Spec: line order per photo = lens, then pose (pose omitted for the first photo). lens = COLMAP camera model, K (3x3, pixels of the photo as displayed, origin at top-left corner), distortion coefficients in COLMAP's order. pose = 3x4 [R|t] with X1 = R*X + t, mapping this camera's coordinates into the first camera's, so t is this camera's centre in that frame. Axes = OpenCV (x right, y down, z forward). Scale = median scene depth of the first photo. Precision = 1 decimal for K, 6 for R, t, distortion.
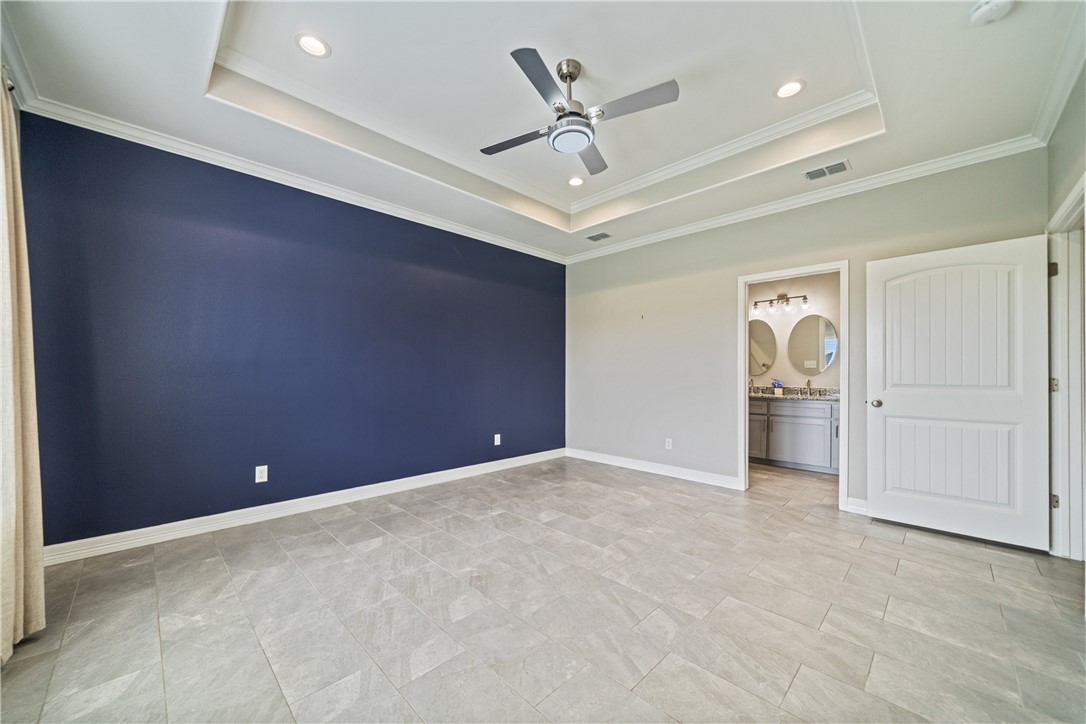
lens RADIAL K [[390.8, 0, 541.7], [0, 390.8, 368.7], [0, 0, 1]] dist [-0.002281, -0.000216]
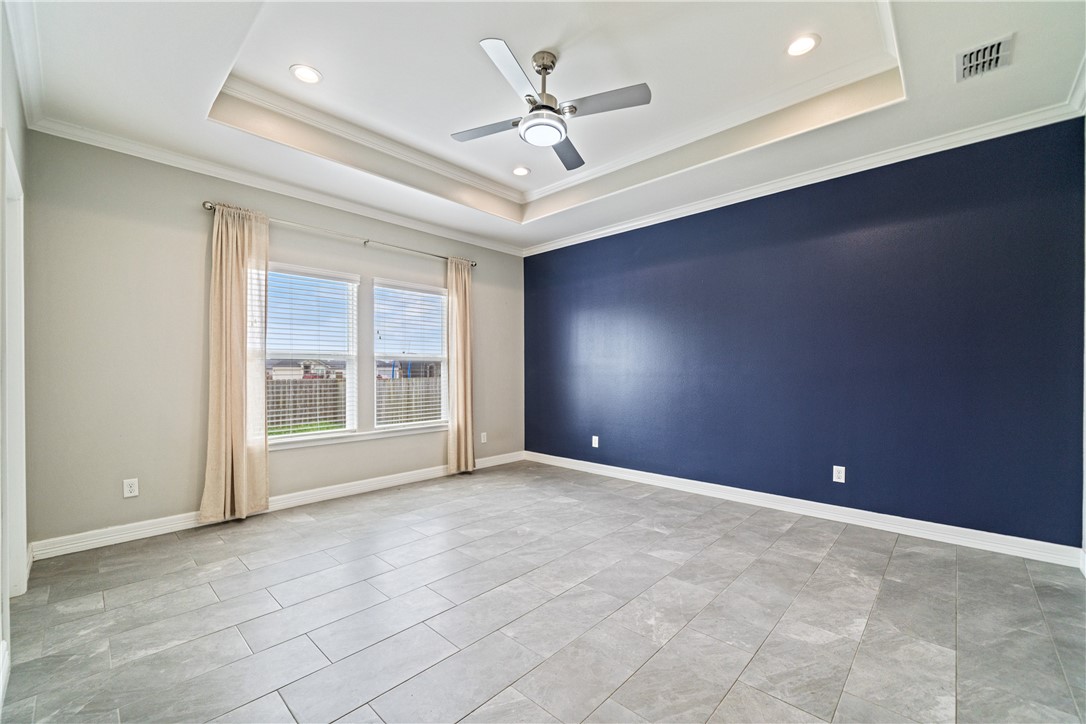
lens RADIAL K [[443.0, 0, 539.1], [0, 443.0, 368.2], [0, 0, 1]] dist [-0.001984, -0.000073]
pose [[0.051453, -0.009397, -0.998631, 0.815229], [0.006042, 0.999940, -0.009098, 0.021259], [0.998657, -0.005566, 0.051507, 0.669190]]
